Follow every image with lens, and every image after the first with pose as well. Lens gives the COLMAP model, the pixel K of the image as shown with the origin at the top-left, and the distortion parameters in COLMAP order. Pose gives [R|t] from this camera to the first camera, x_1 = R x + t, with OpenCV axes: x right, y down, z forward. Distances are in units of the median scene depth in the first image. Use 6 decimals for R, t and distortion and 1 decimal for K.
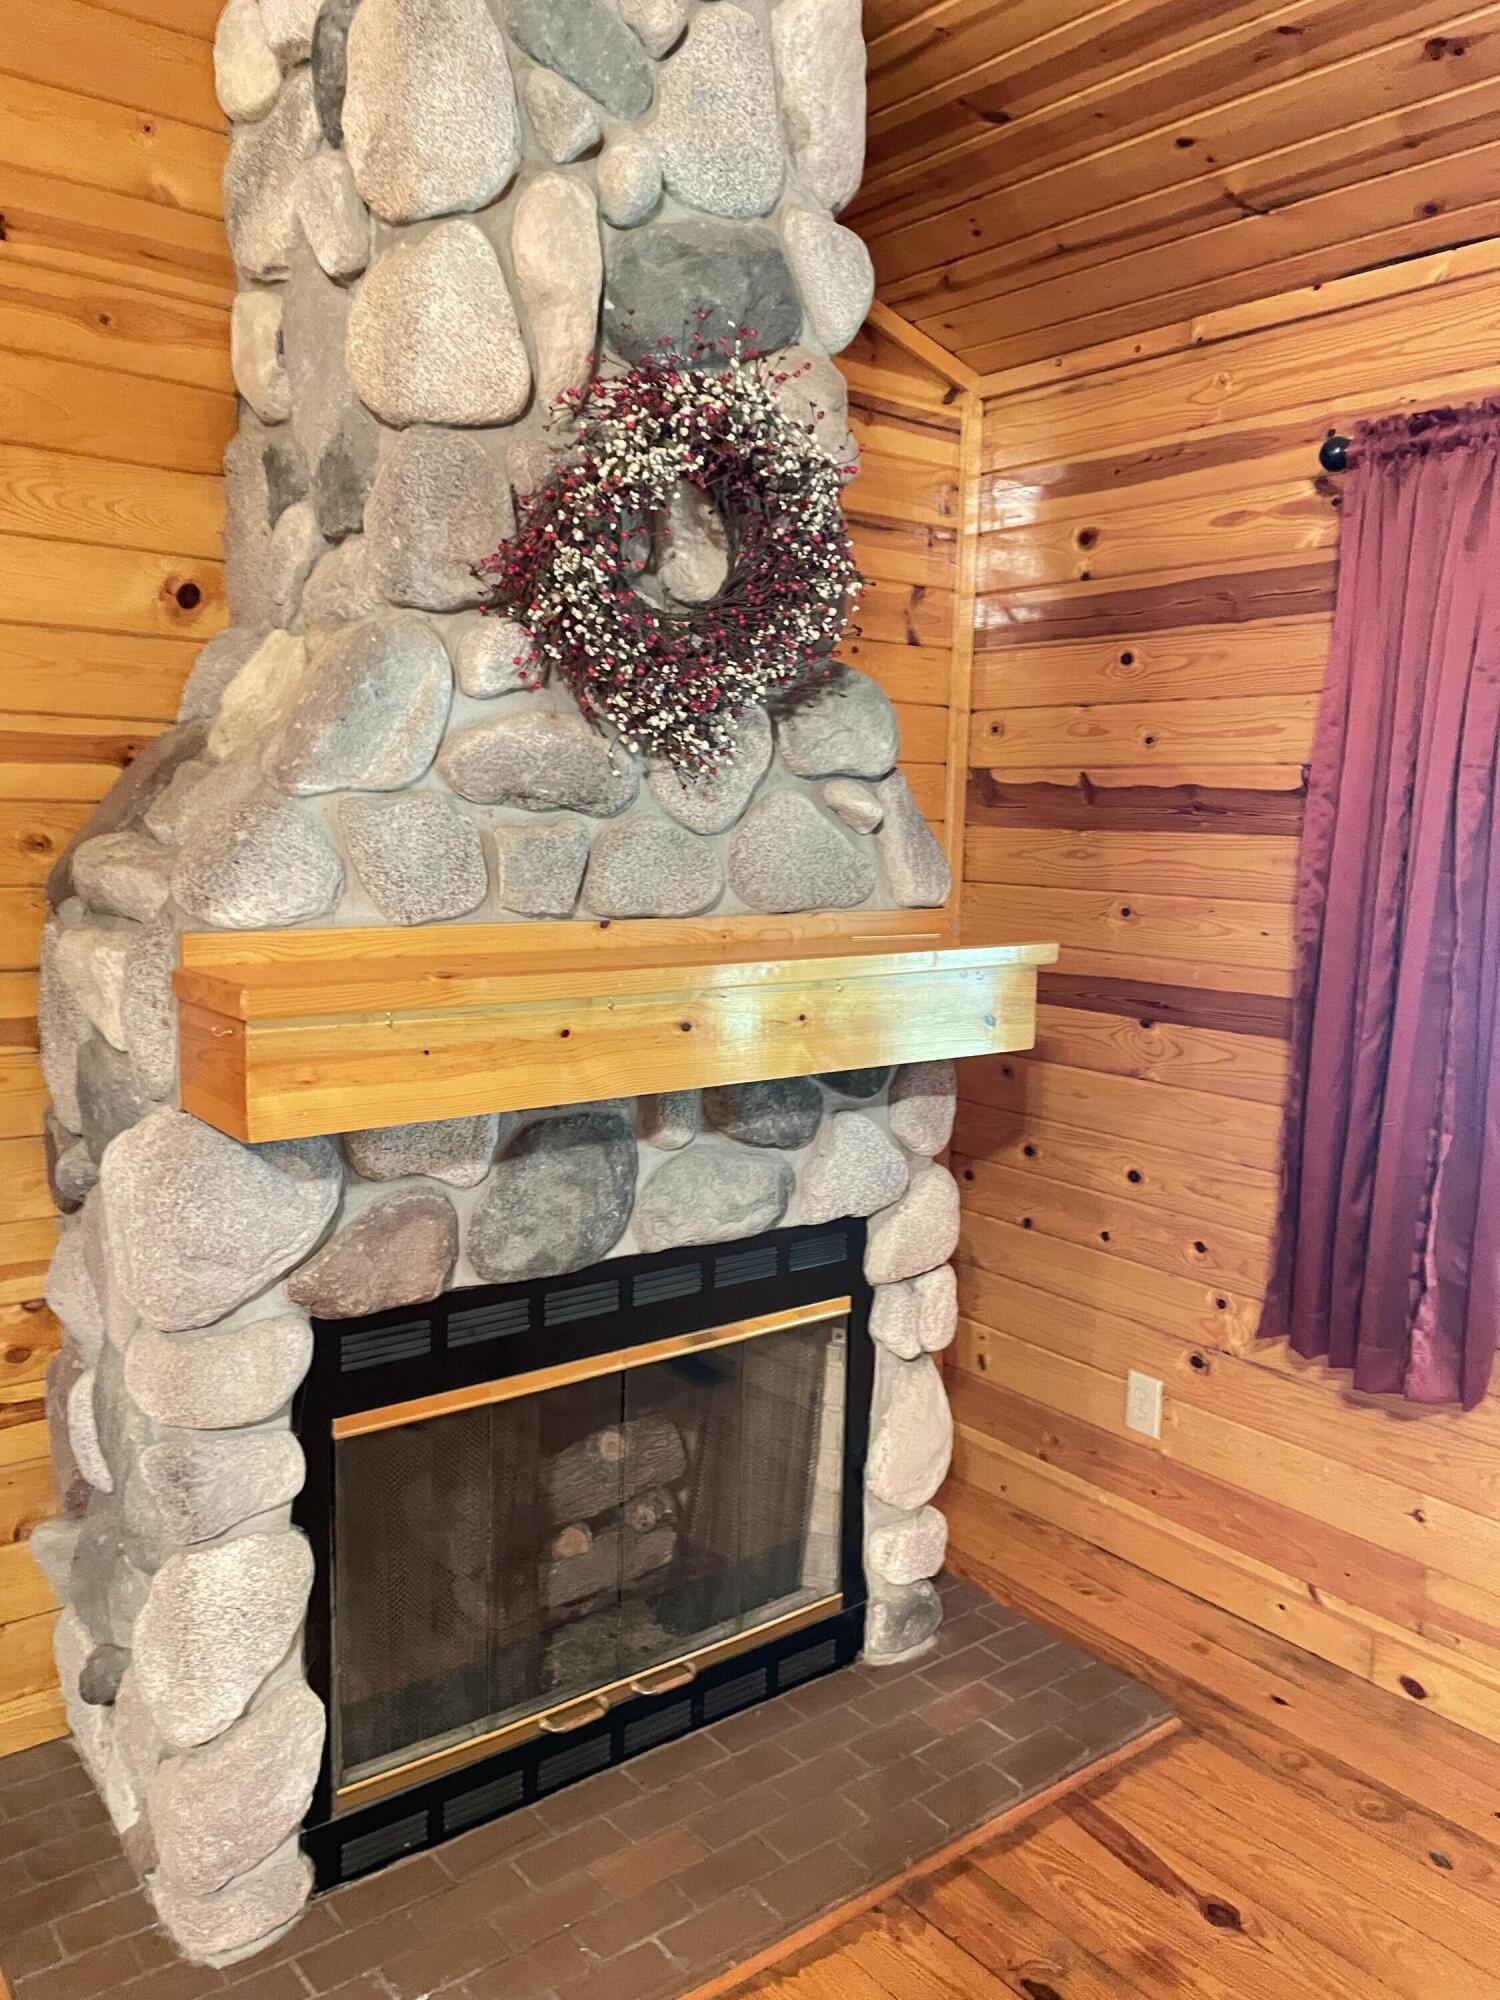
lens RADIAL K [[1516.6, 0, 765.9], [0, 1516.6, 998.7], [0, 0, 1]] dist [0.086240, -0.112875]
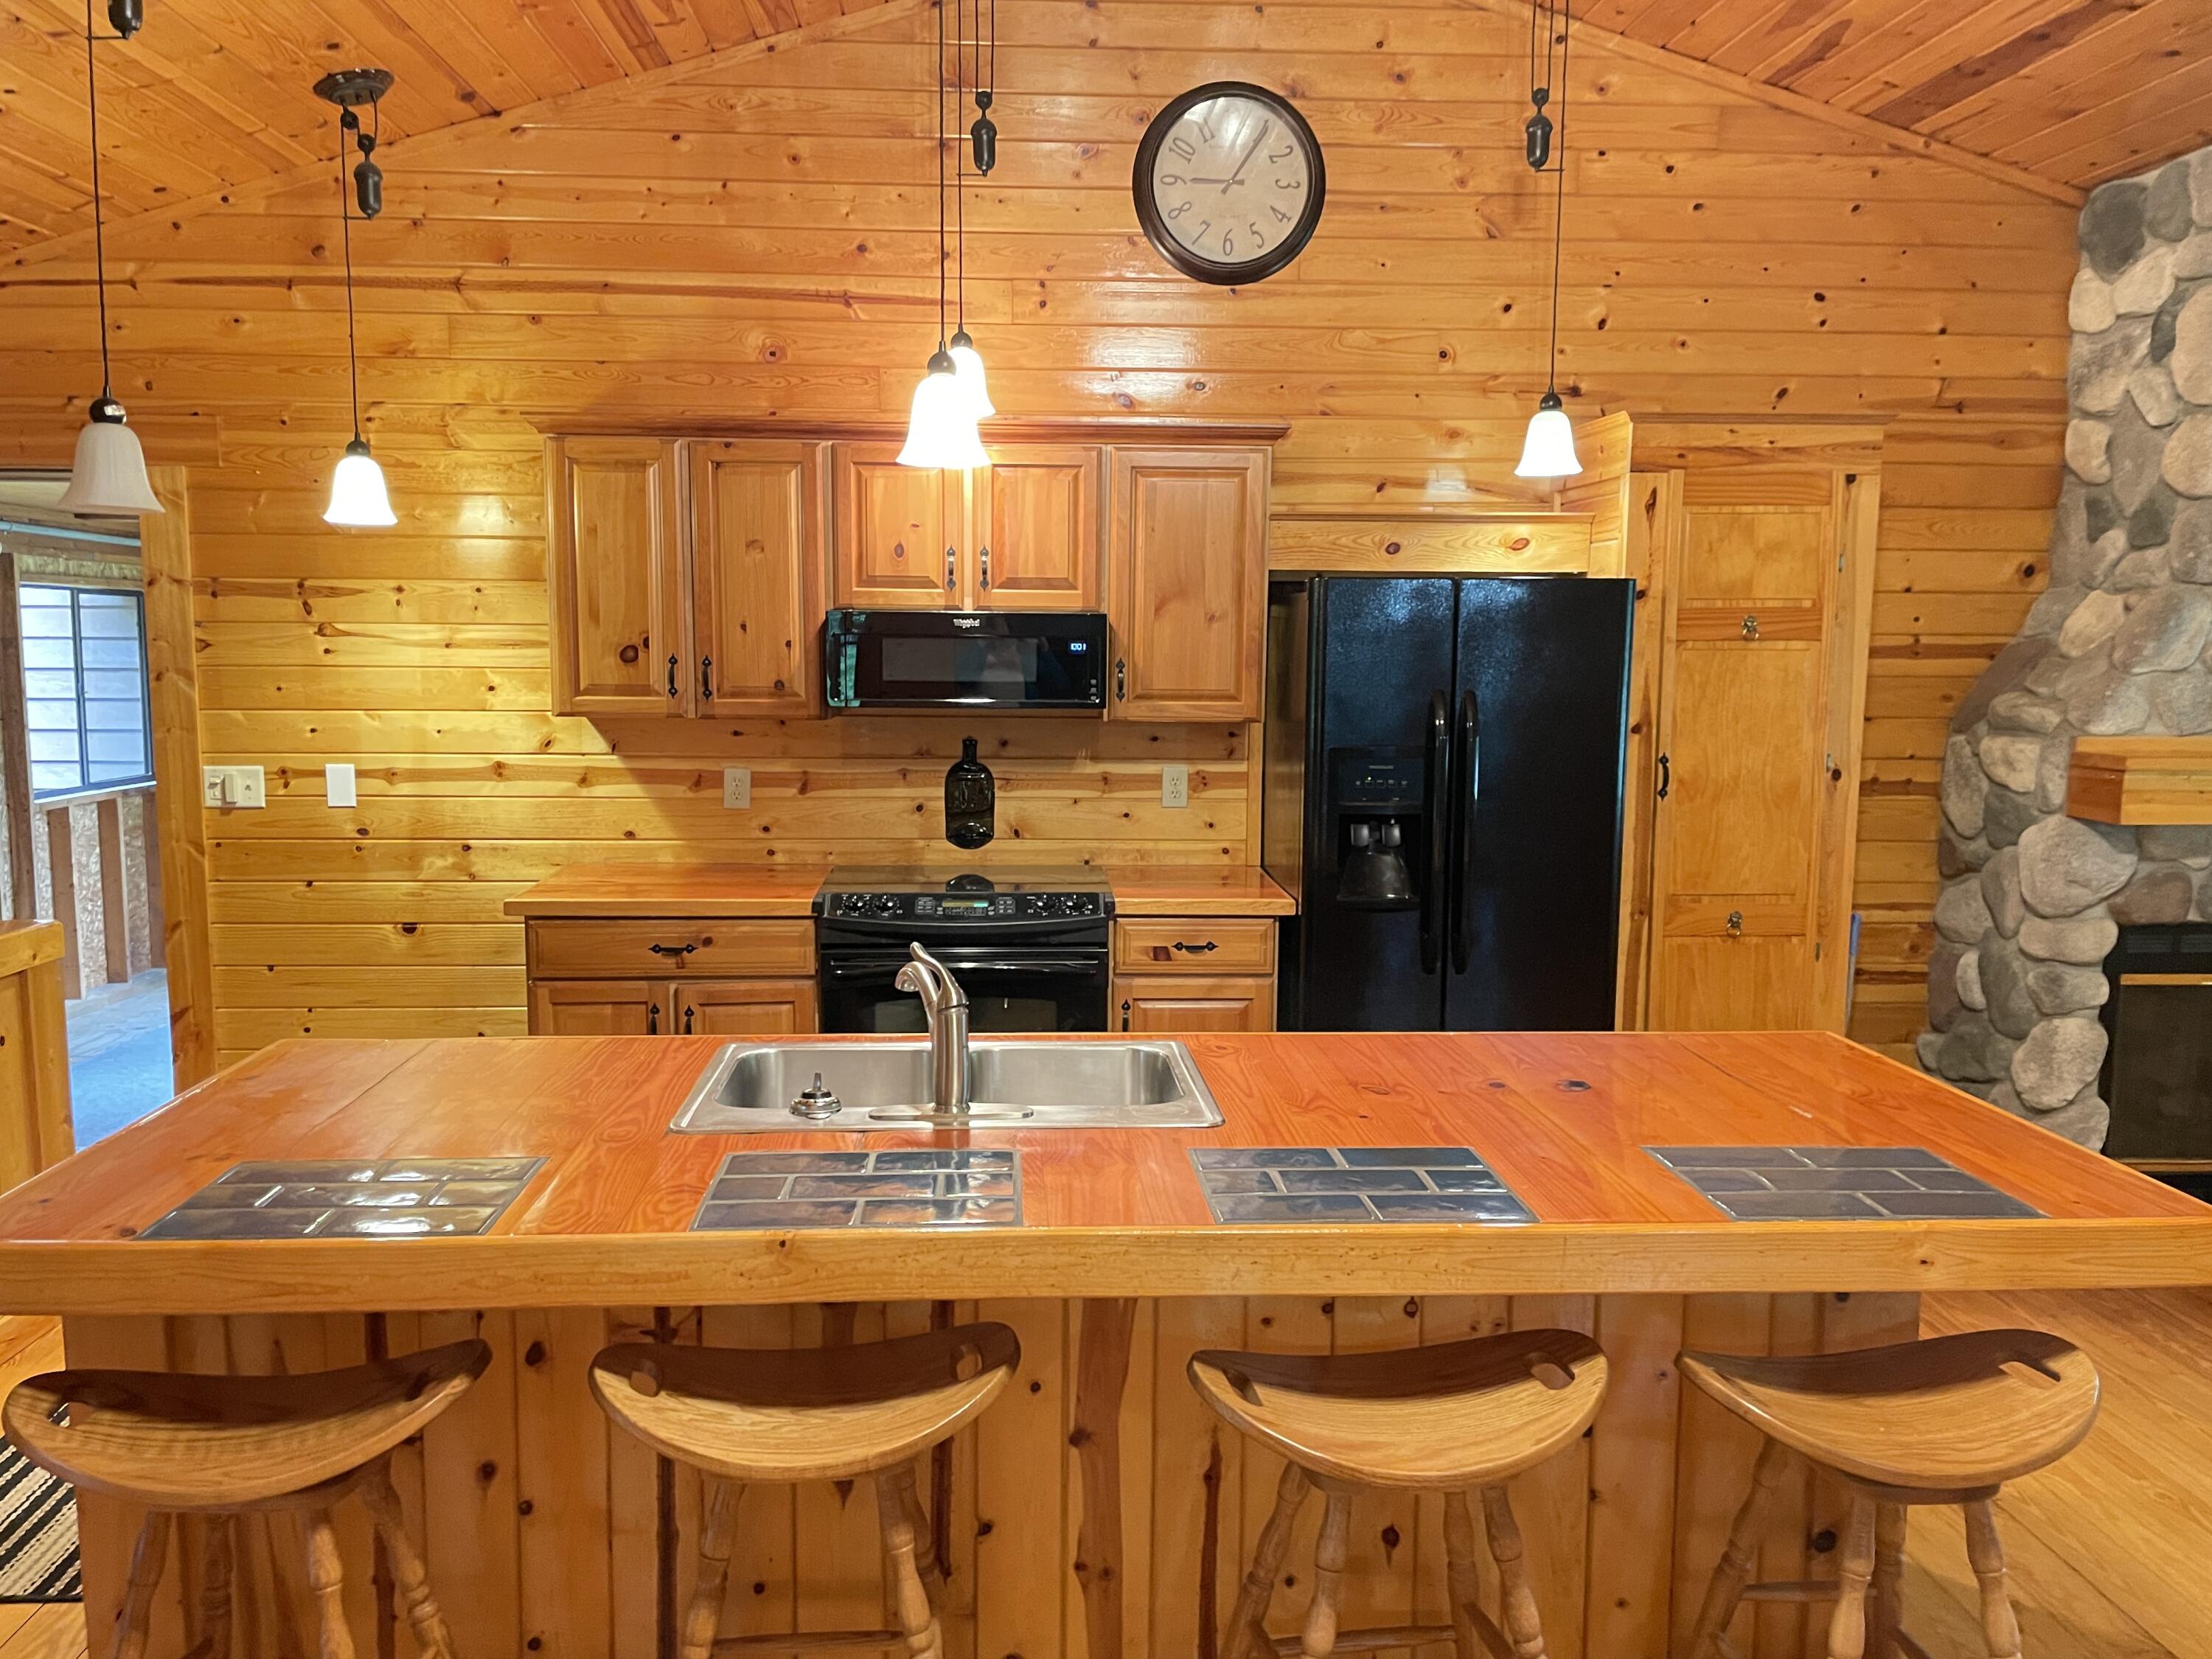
lens RADIAL K [[1665.2, 0, 1096.4], [0, 1665.2, 843.2], [0, 0, 1]] dist [0.085983, -0.113444]
pose [[0.818024, 0.046897, -0.573269, -0.101209], [-0.056336, 0.998411, 0.001288, 0.155579], [0.572419, 0.031242, 0.819366, -1.506131]]
